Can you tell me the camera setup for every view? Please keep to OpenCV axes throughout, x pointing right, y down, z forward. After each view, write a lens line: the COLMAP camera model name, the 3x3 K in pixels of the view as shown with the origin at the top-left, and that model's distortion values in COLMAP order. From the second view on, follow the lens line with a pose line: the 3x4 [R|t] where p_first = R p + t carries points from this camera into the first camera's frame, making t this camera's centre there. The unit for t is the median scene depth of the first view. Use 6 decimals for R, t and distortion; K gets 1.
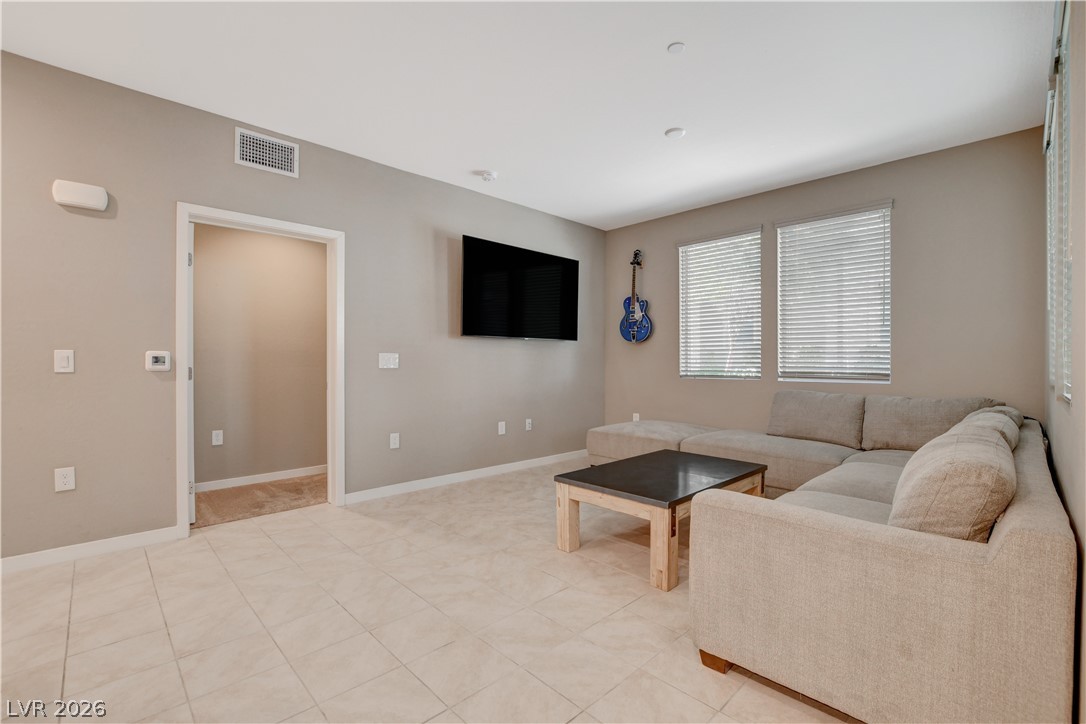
lens RADIAL K [[487.3, 0, 543.0], [0, 487.3, 362.0], [0, 0, 1]] dist [-0.027632, 0.000234]
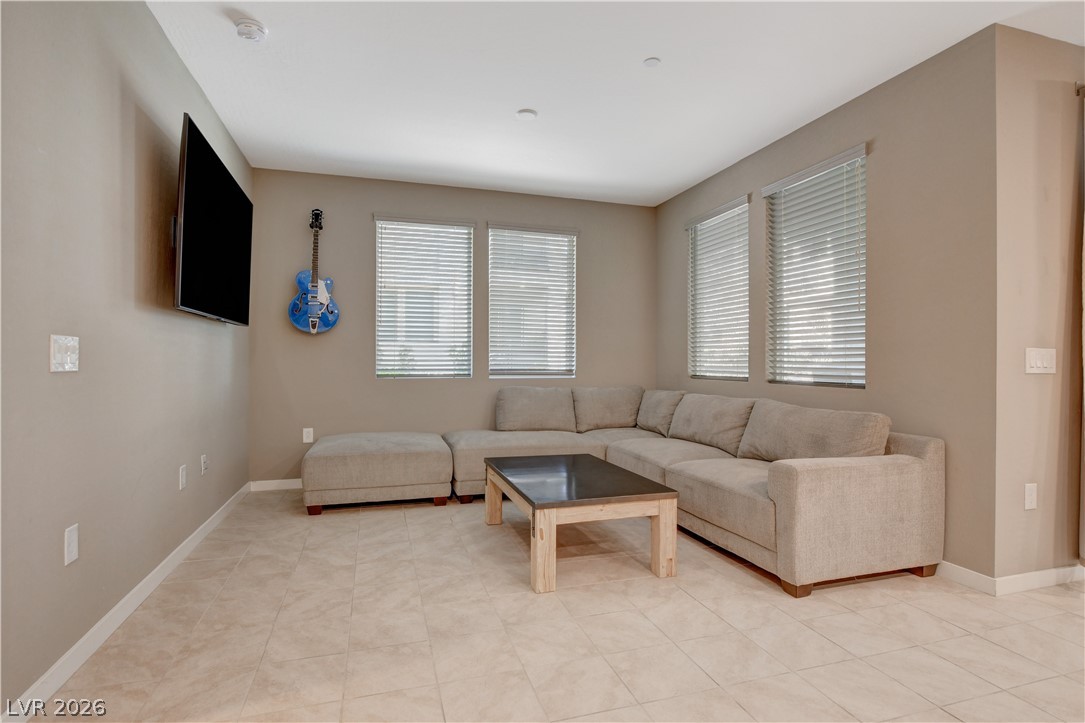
lens RADIAL K [[543.7, 0, 553.7], [0, 543.7, 360.3], [0, 0, 1]] dist [-0.014988, -0.000112]
pose [[0.431591, 0.002086, 0.902067, -0.541254], [-0.004813, 0.999988, -0.000010, 0.000259], [-0.902057, -0.004337, 0.431596, 0.419475]]
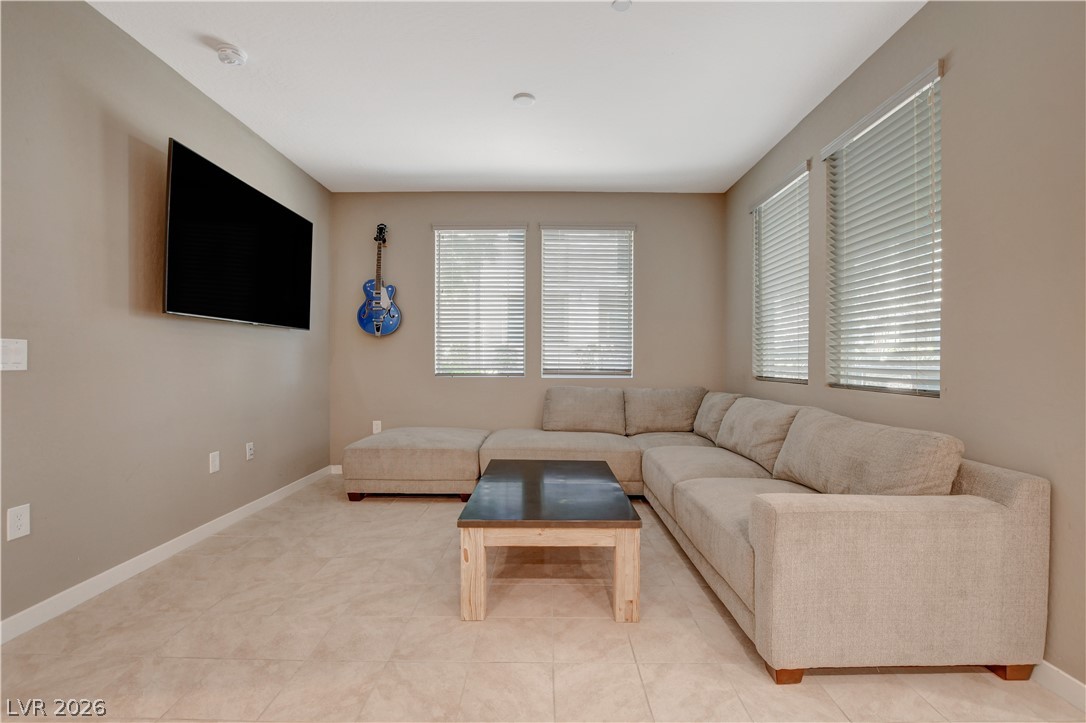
lens RADIAL K [[484.4, 0, 552.3], [0, 484.4, 363.7], [0, 0, 1]] dist [-0.026563, 0.000857]
pose [[0.687582, -0.004258, 0.726094, -0.276252], [-0.003165, 0.999956, 0.008862, 0.000003], [-0.726100, -0.008392, 0.687538, 0.298575]]
